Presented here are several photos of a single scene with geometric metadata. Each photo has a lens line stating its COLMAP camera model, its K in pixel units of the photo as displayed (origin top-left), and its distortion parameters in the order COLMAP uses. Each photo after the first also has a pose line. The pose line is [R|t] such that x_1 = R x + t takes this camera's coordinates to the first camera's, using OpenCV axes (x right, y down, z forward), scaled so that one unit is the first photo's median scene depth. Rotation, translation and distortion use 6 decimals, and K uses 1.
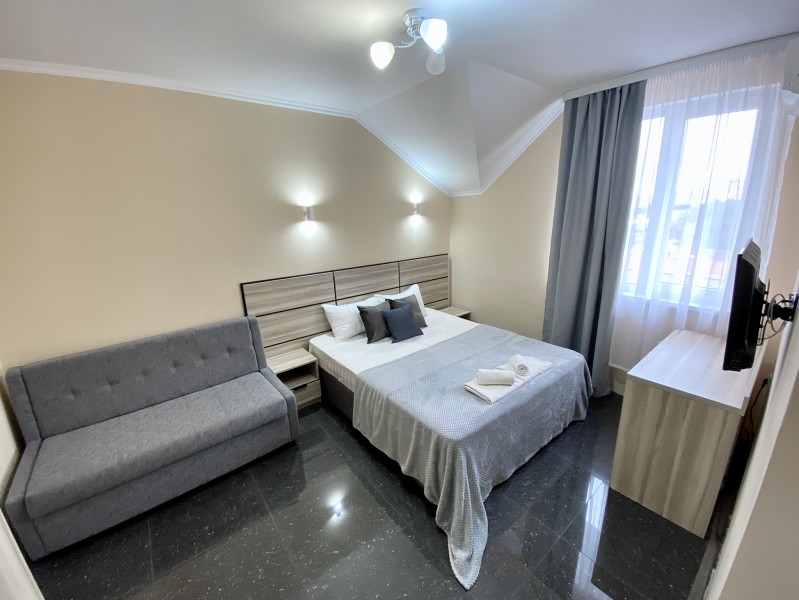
lens RADIAL K [[317.7, 0, 398.0], [0, 317.7, 296.9], [0, 0, 1]] dist [-0.002152, -0.000452]
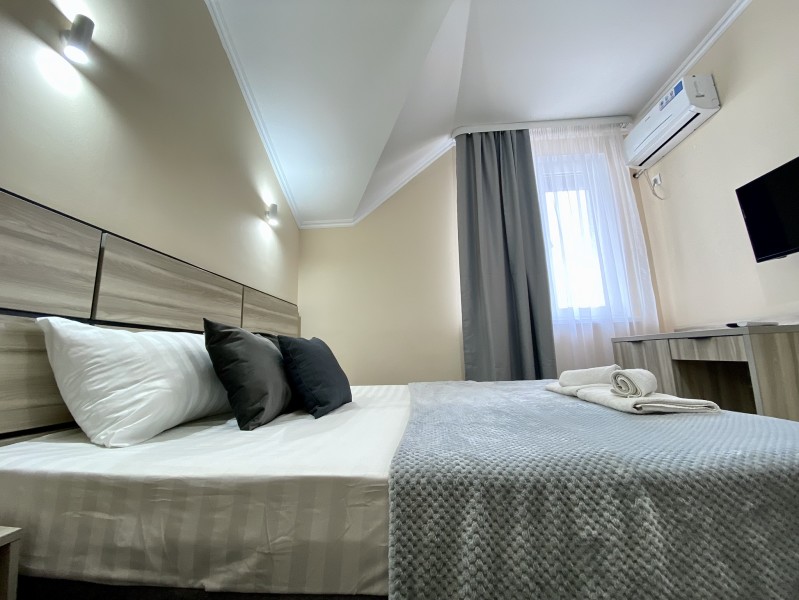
lens RADIAL K [[322.4, 0, 399.1], [0, 322.4, 296.2], [0, 0, 1]] dist [0.008998, -0.017073]
pose [[0.669981, 0.146906, 0.727697, -0.249344], [0.198454, 0.909110, -0.366243, 0.174331], [-0.715361, 0.389791, 0.579933, 0.668691]]
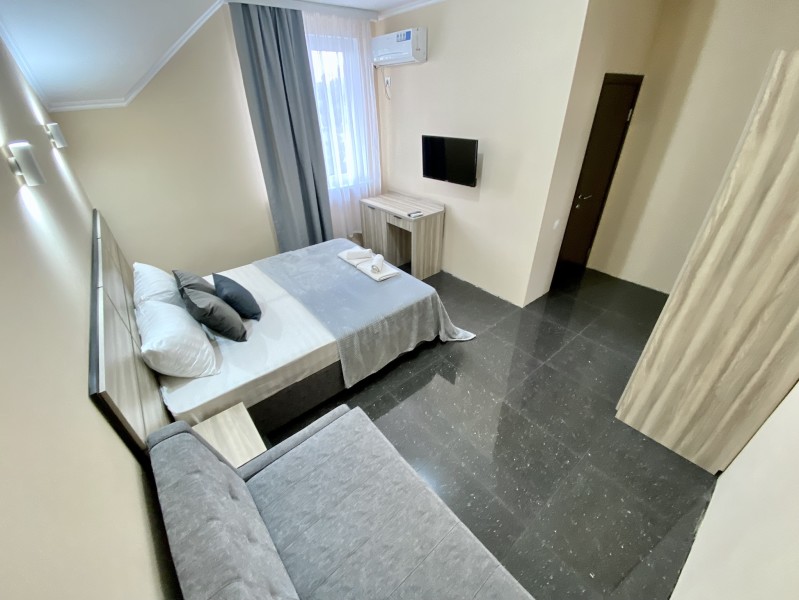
lens RADIAL K [[319.4, 0, 400.9], [0, 319.4, 294.5], [0, 0, 1]] dist [0.032115, -0.025658]
pose [[-0.022443, -0.489446, 0.871745, -0.681252], [0.281695, 0.833539, 0.475247, -0.181938], [-0.959241, 0.256232, 0.119168, 0.567708]]
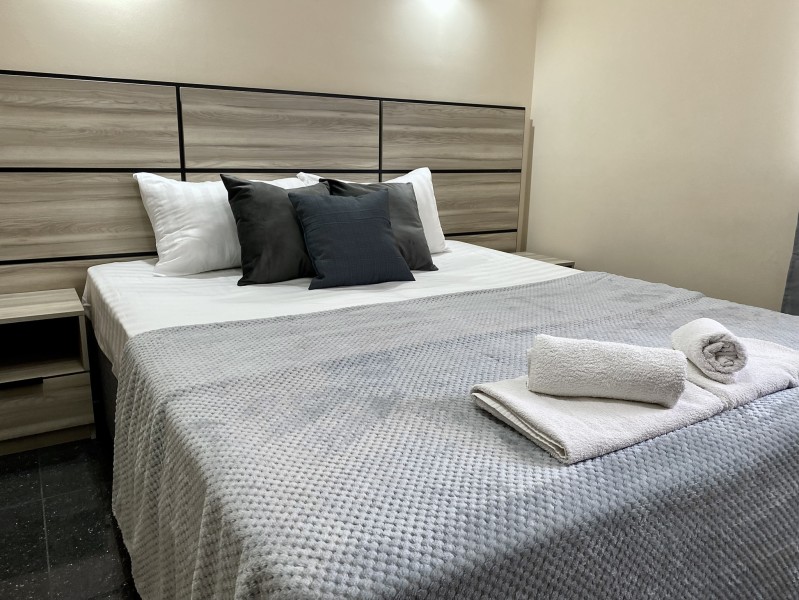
lens RADIAL K [[610.3, 0, 402.9], [0, 610.3, 300.9], [0, 0, 1]] dist [0.018311, -0.012345]
pose [[0.992289, 0.080586, -0.094173, 0.140195], [-0.081763, 0.996614, -0.008704, 0.157265], [0.093153, 0.016336, 0.995518, 0.373038]]
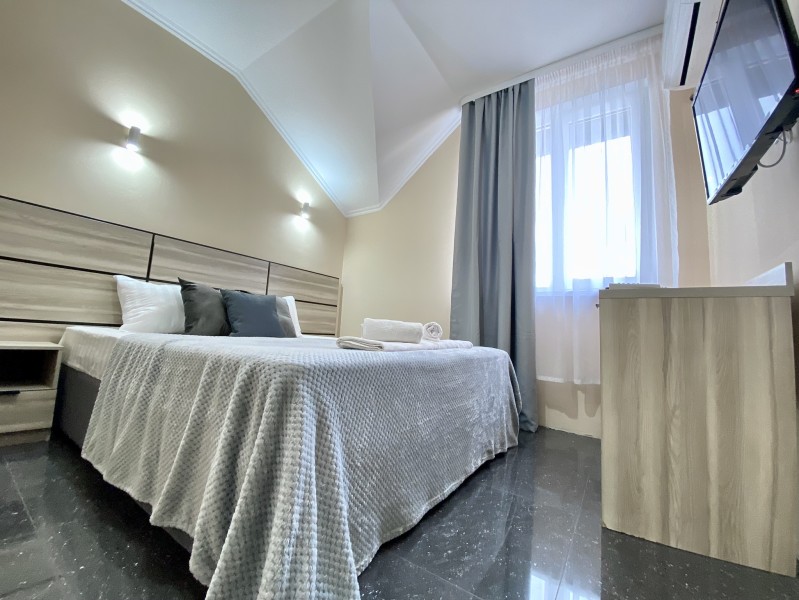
lens RADIAL K [[321.5, 0, 402.6], [0, 321.5, 298.6], [0, 0, 1]] dist [0.026601, -0.025673]
pose [[0.947385, 0.121341, 0.296207, 0.103389], [-0.007070, 0.933072, -0.359620, 0.297841], [-0.320019, 0.338604, 0.884836, 0.324469]]
